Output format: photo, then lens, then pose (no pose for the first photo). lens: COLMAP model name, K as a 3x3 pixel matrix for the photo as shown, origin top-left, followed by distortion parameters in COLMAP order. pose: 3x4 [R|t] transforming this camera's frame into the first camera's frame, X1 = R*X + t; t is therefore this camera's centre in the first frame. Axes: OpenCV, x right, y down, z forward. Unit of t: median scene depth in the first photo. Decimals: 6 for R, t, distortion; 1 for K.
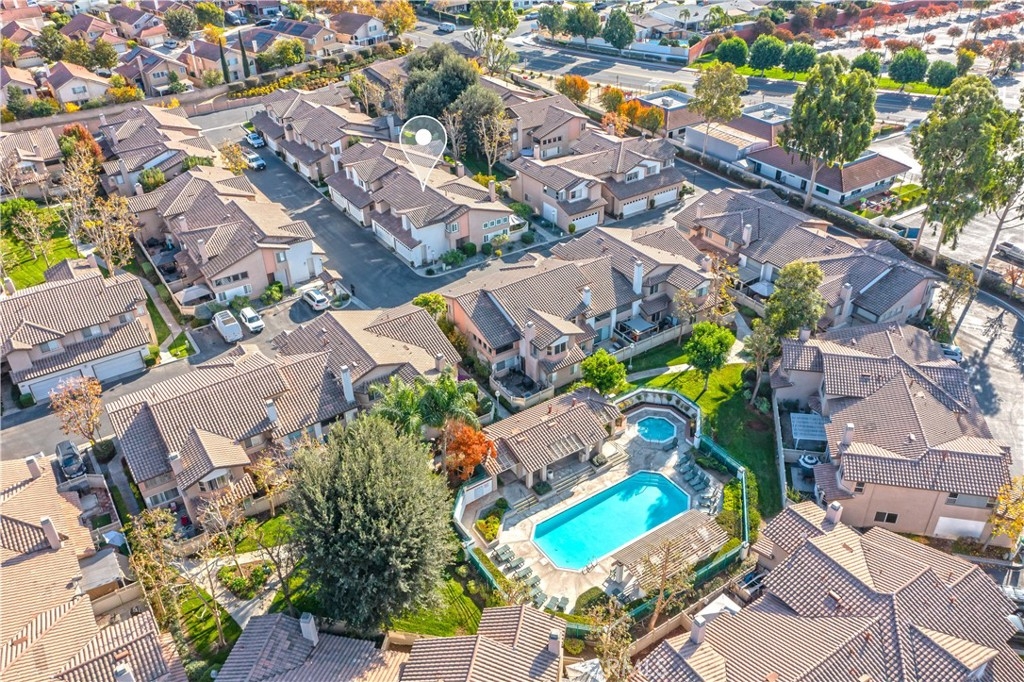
lens RADIAL K [[797.5, 0, 509.4], [0, 797.5, 341.9], [0, 0, 1]] dist [0.014453, -0.000356]
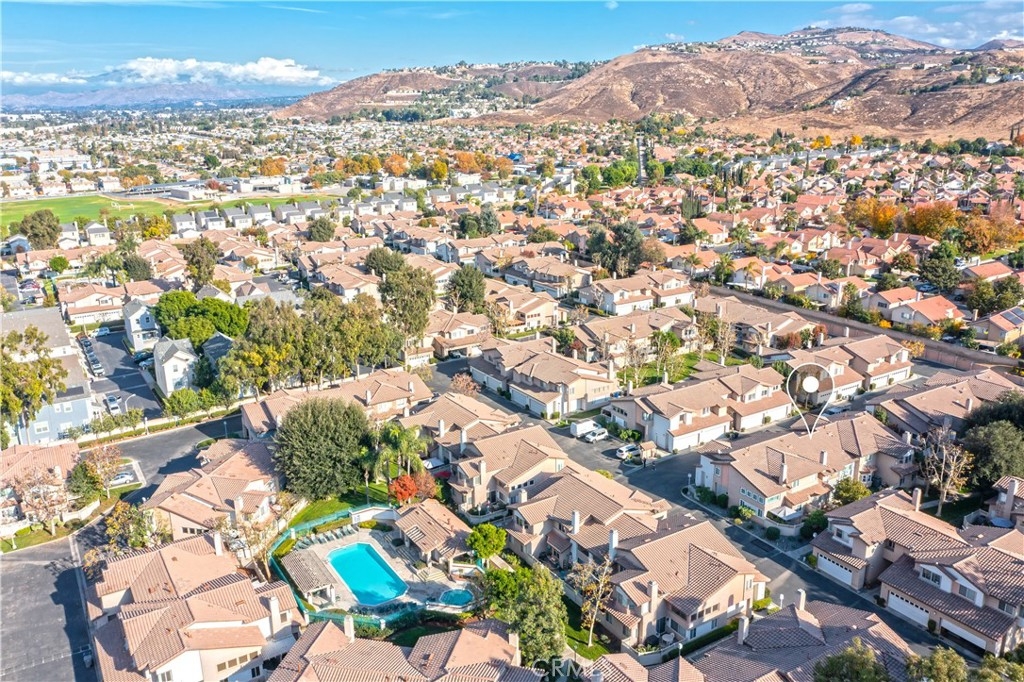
lens RADIAL K [[797.5, 0, 509.4], [0, 797.5, 341.9], [0, 0, 1]] dist [0.014453, -0.000356]
pose [[-0.023757, 0.291501, -0.956275, 1.040669], [-0.538277, 0.802323, 0.257944, -0.470275], [0.842433, 0.520869, 0.137847, 0.609376]]
